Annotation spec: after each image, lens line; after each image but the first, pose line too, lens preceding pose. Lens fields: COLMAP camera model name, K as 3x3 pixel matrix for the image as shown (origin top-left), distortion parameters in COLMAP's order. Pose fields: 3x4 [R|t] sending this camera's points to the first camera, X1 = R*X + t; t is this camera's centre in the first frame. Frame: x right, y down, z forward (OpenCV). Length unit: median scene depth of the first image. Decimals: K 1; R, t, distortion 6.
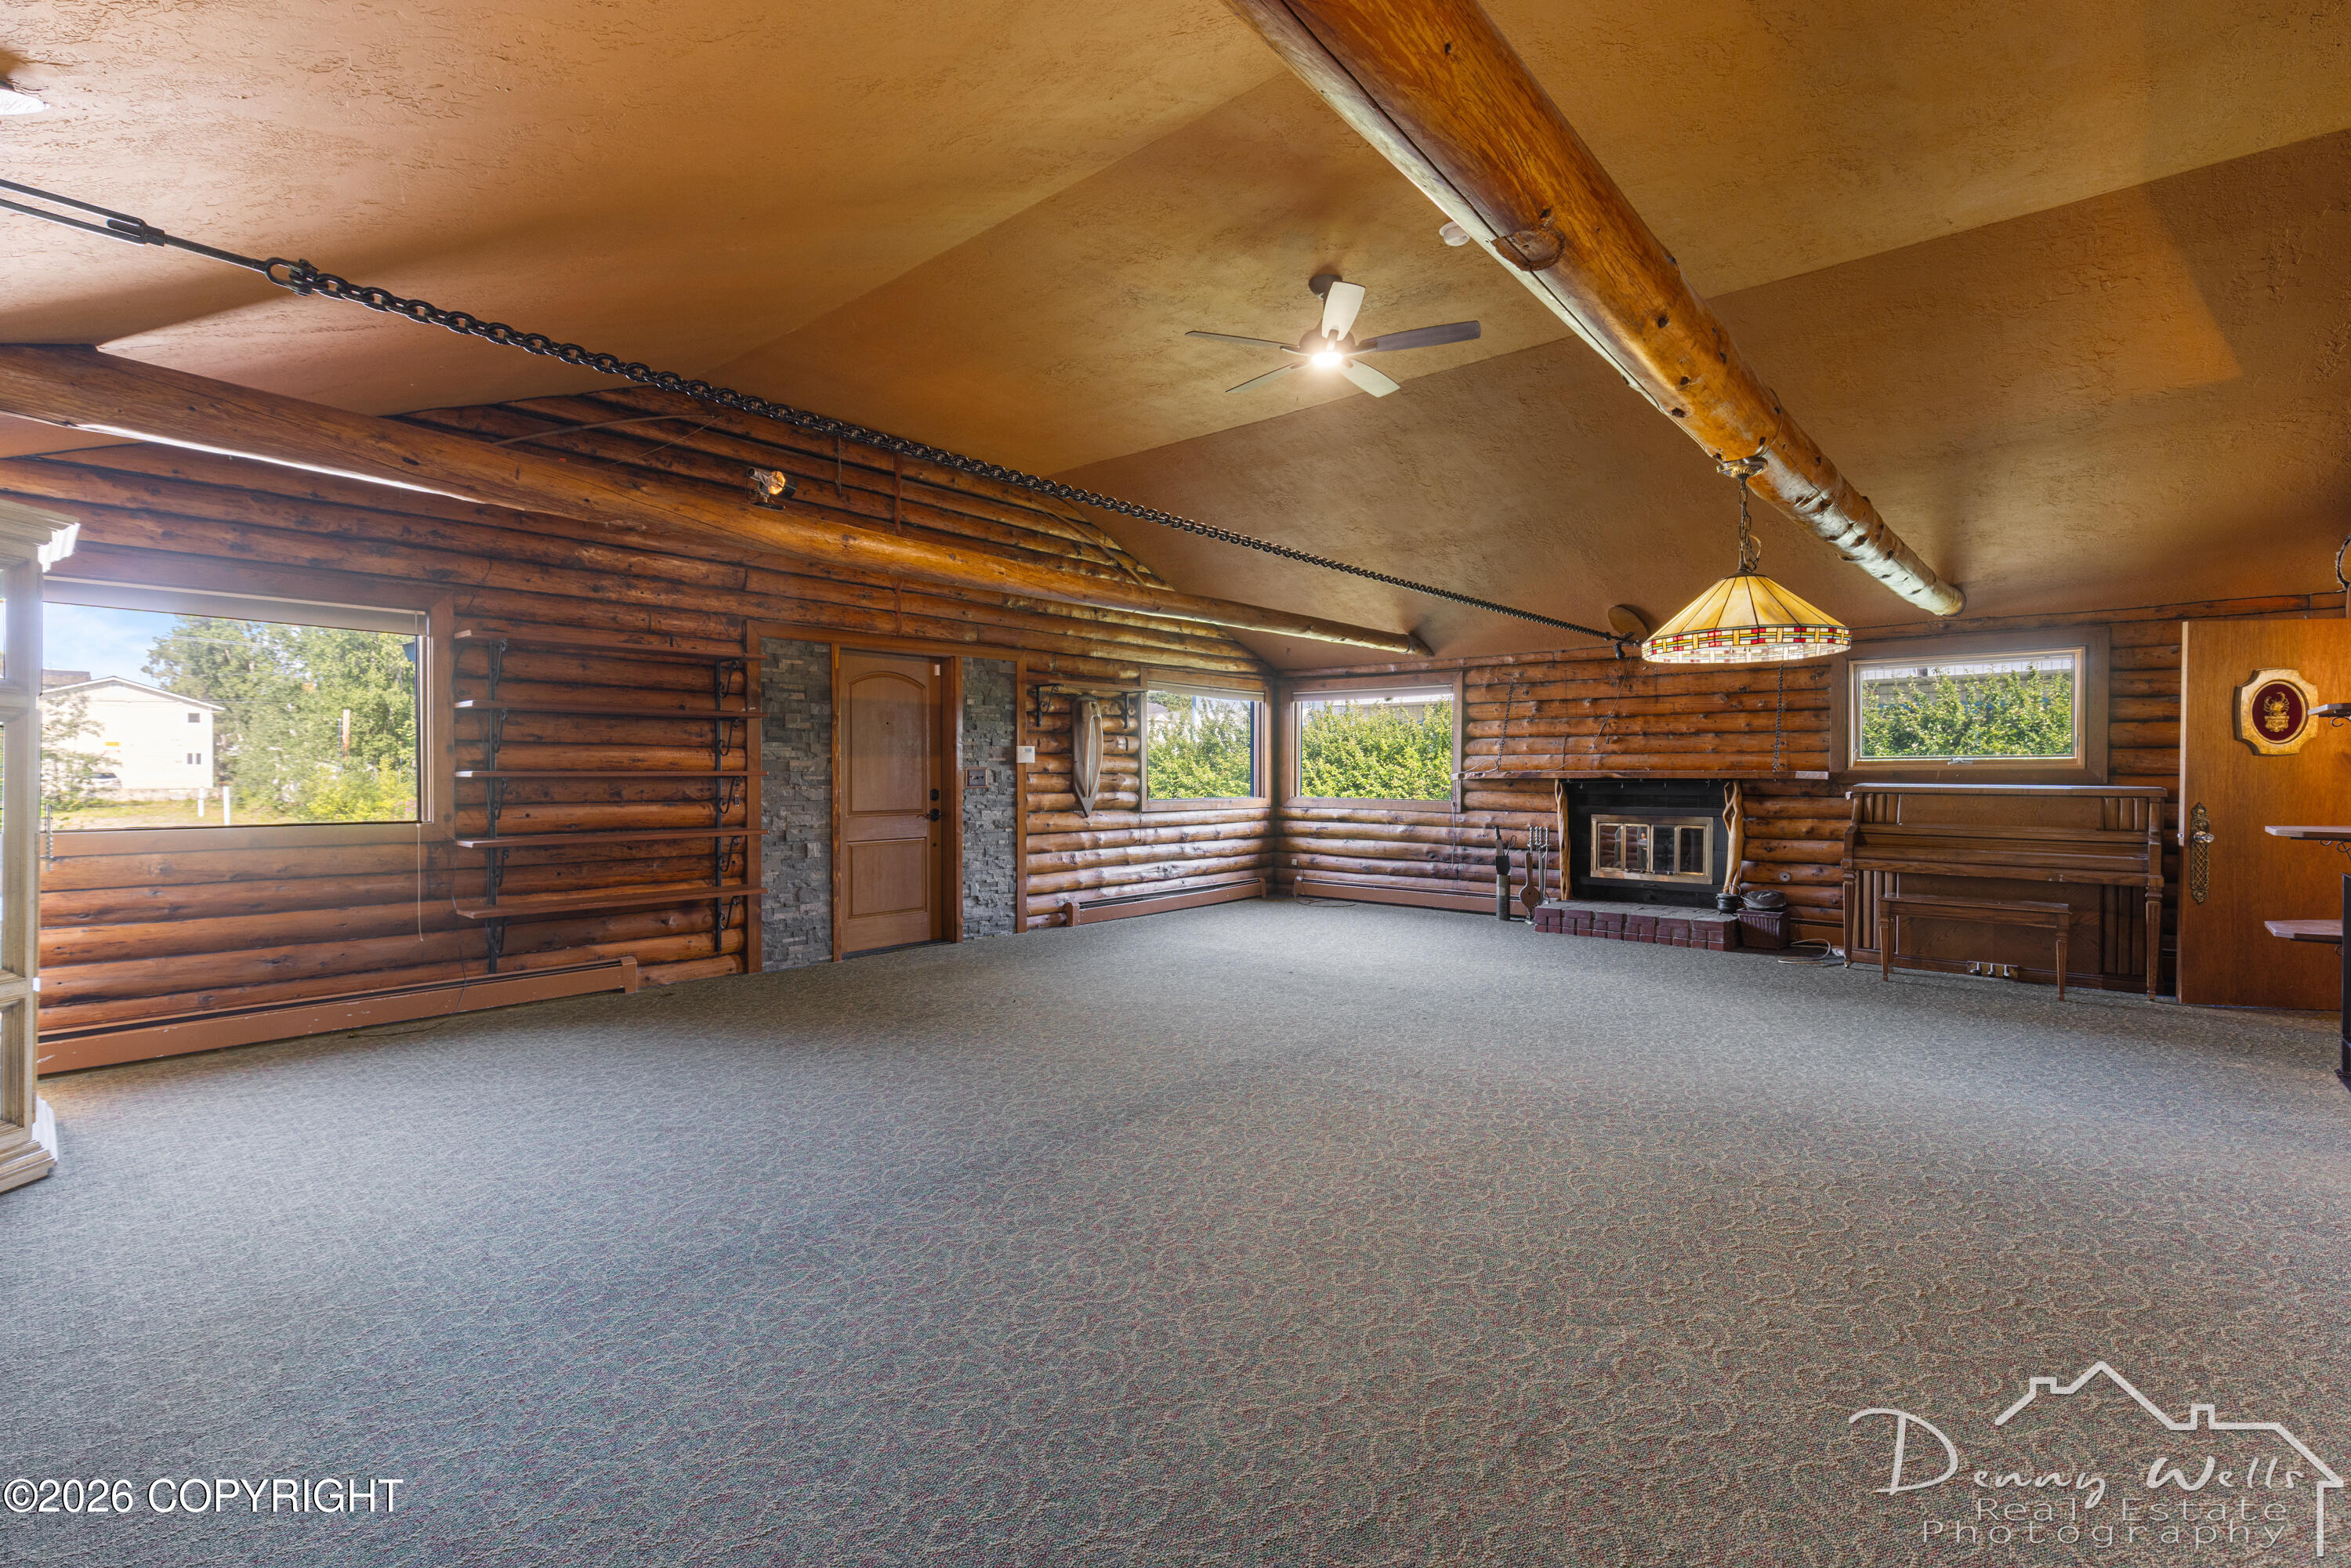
lens RADIAL K [[1045.3, 0, 1175.6], [0, 1045.3, 784.2], [0, 0, 1]] dist [0.001797, -0.000140]
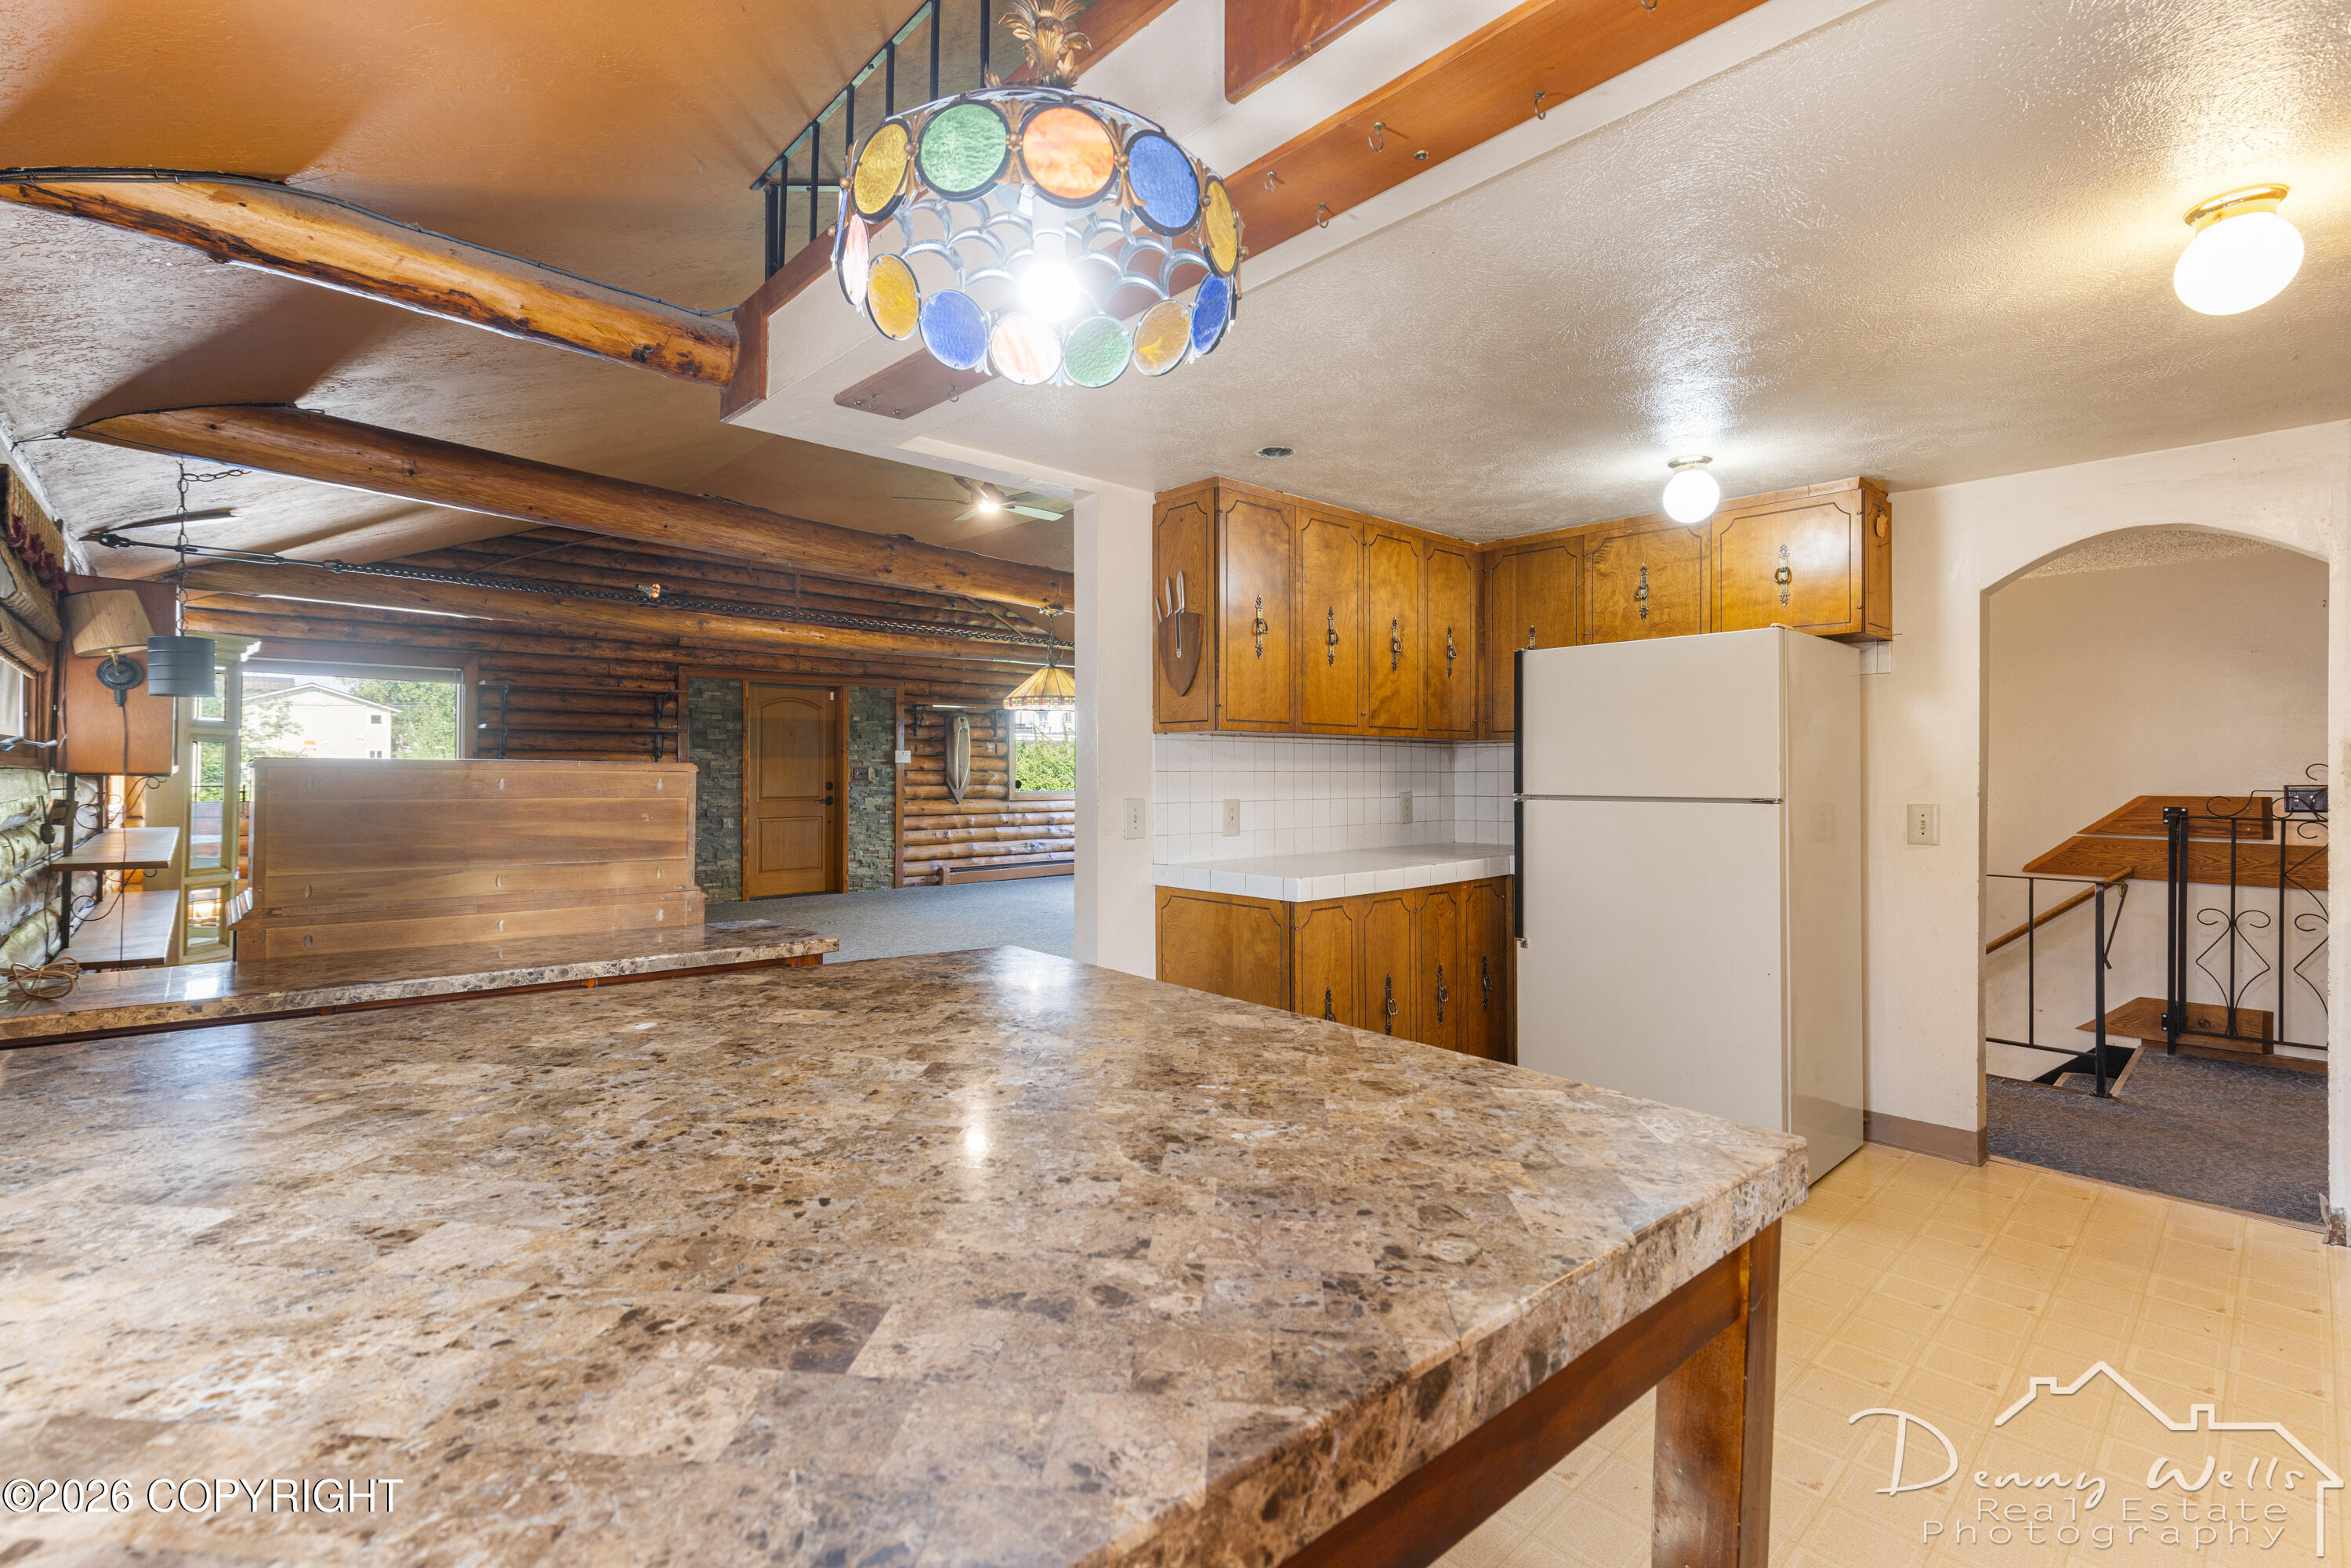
lens RADIAL K [[1045.3, 0, 1173.0], [0, 1045.3, 764.5], [0, 0, 1]] dist [0.001797, -0.000140]
pose [[0.994547, 0.002381, -0.104259, 0.363420], [-0.004161, 0.999849, -0.016859, 0.003111], [0.104203, 0.017201, 0.994407, -0.324734]]
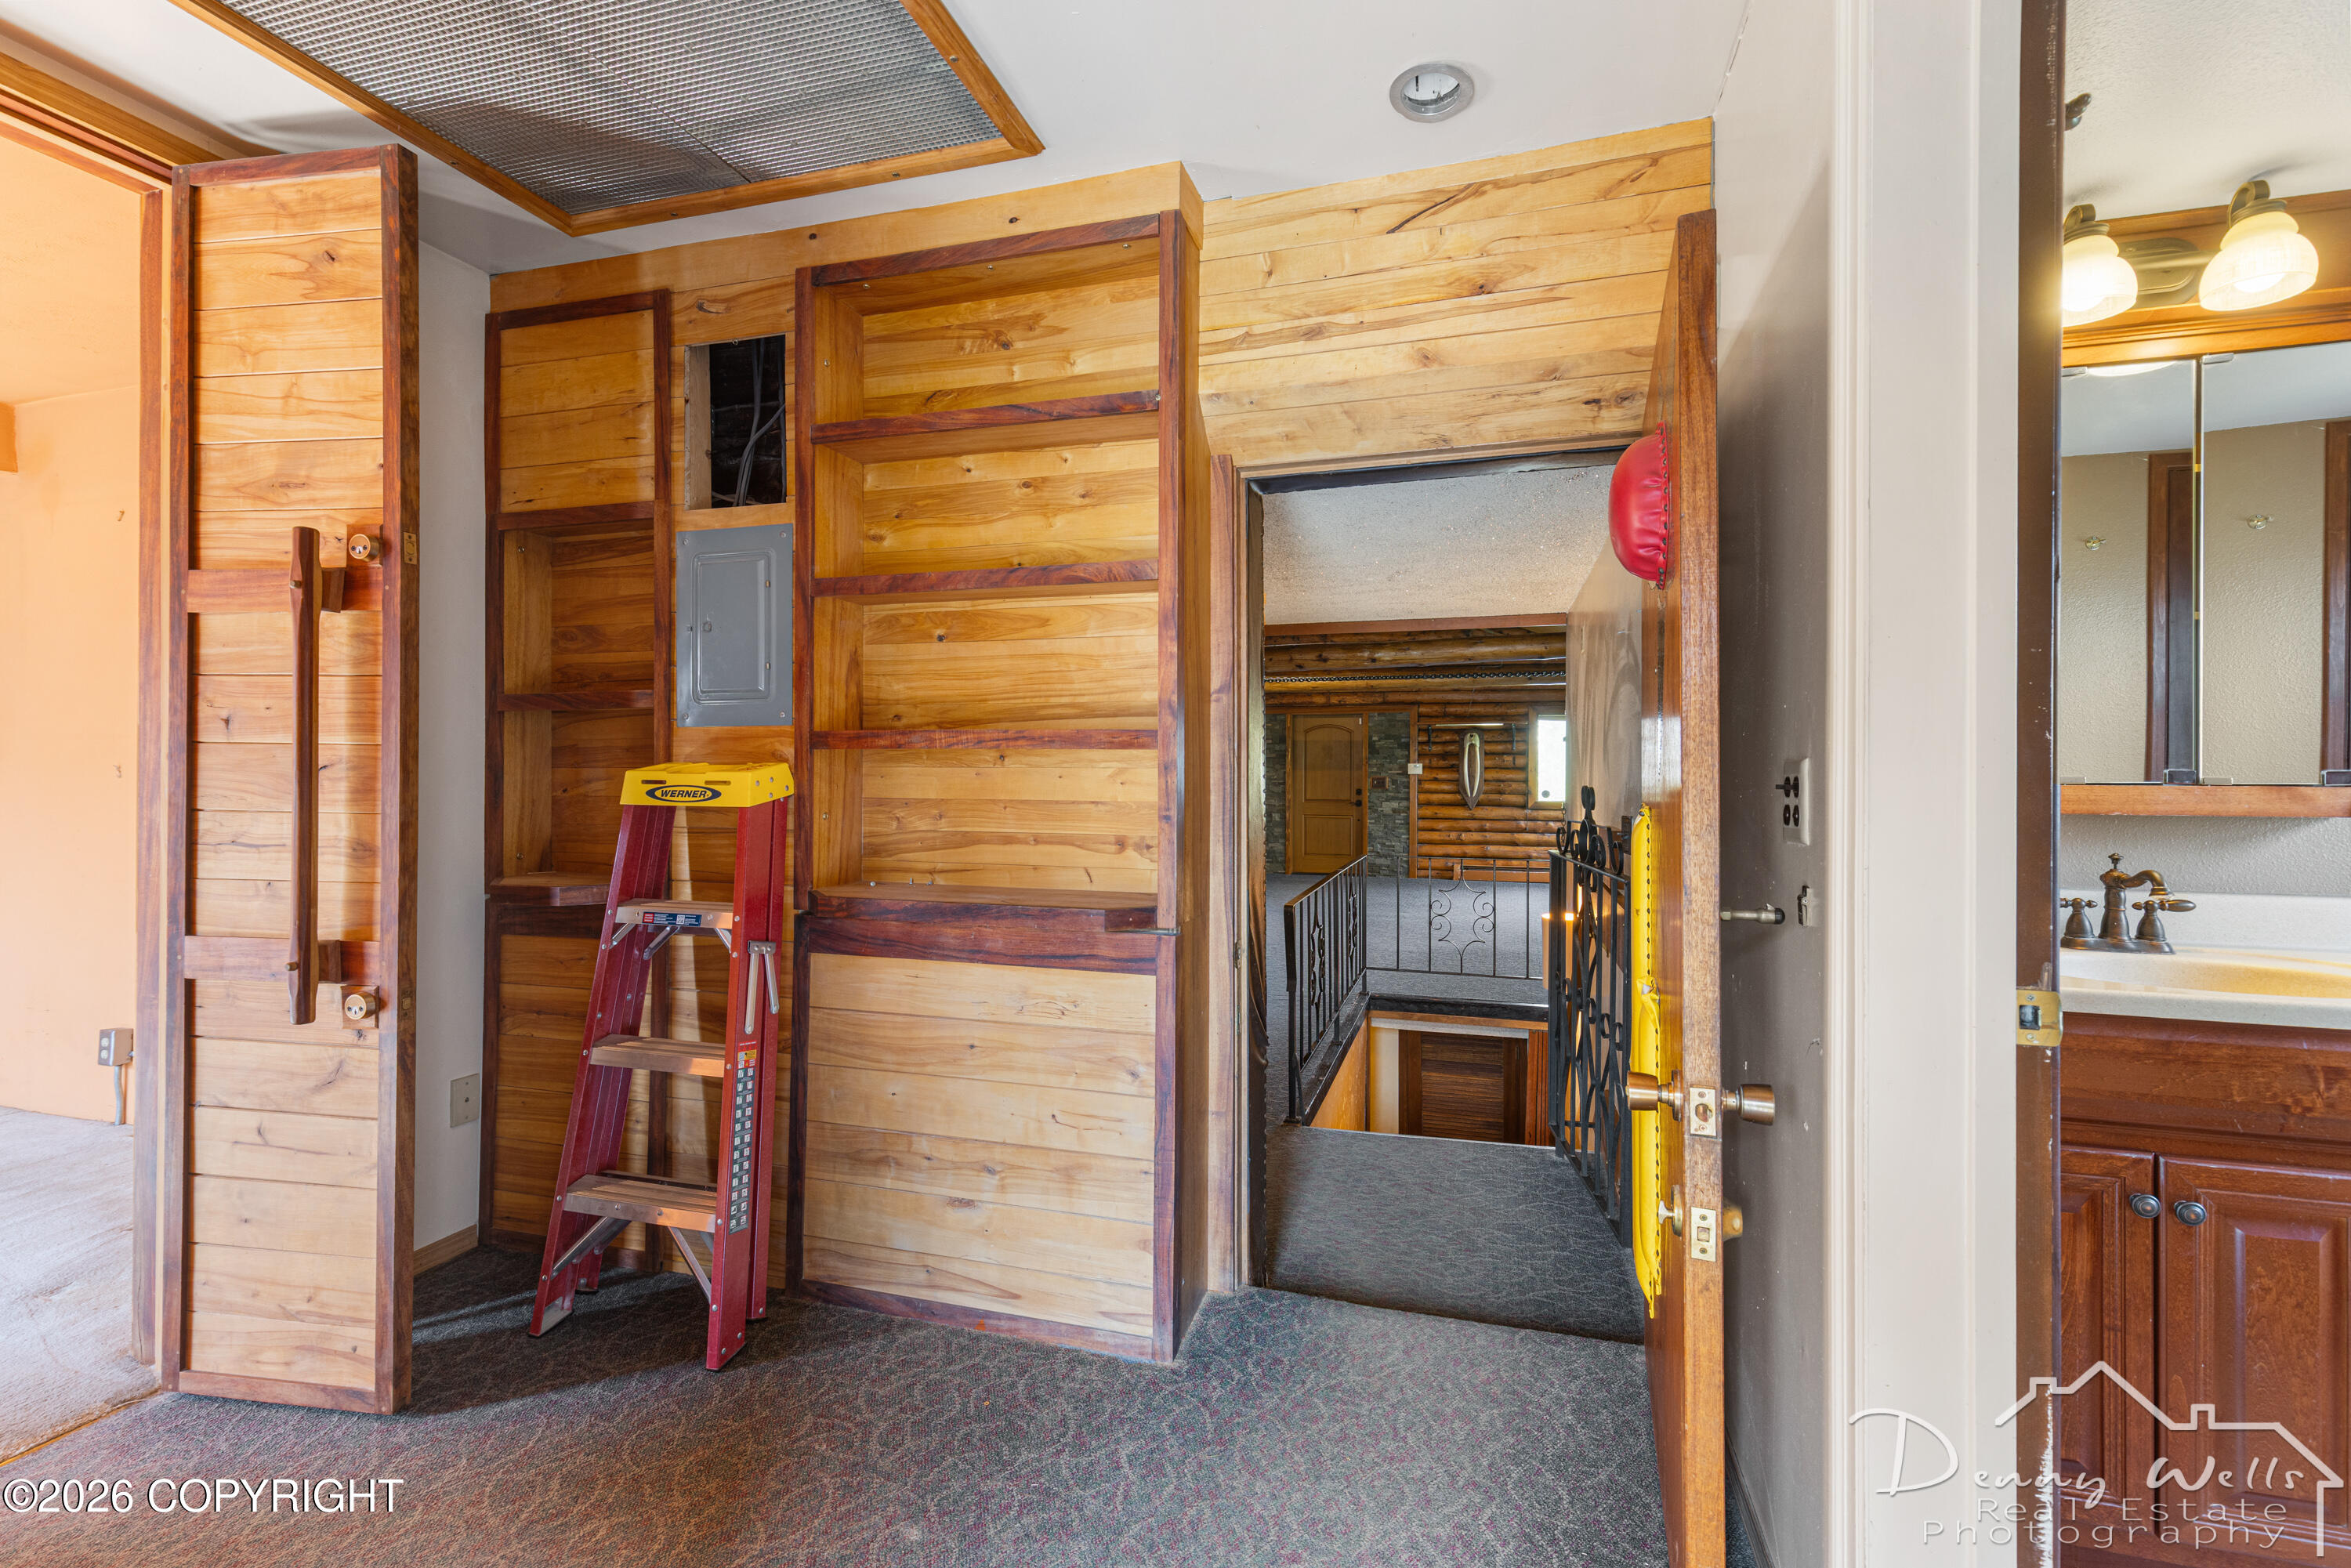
lens RADIAL K [[1045.3, 0, 1181.1], [0, 1045.3, 781.5], [0, 0, 1]] dist [0.001797, -0.000140]
pose [[0.417467, 0.001927, -0.908690, 1.240213], [-0.020491, 0.999763, -0.007294, 0.011034], [0.908461, 0.021665, 0.417407, -0.006729]]
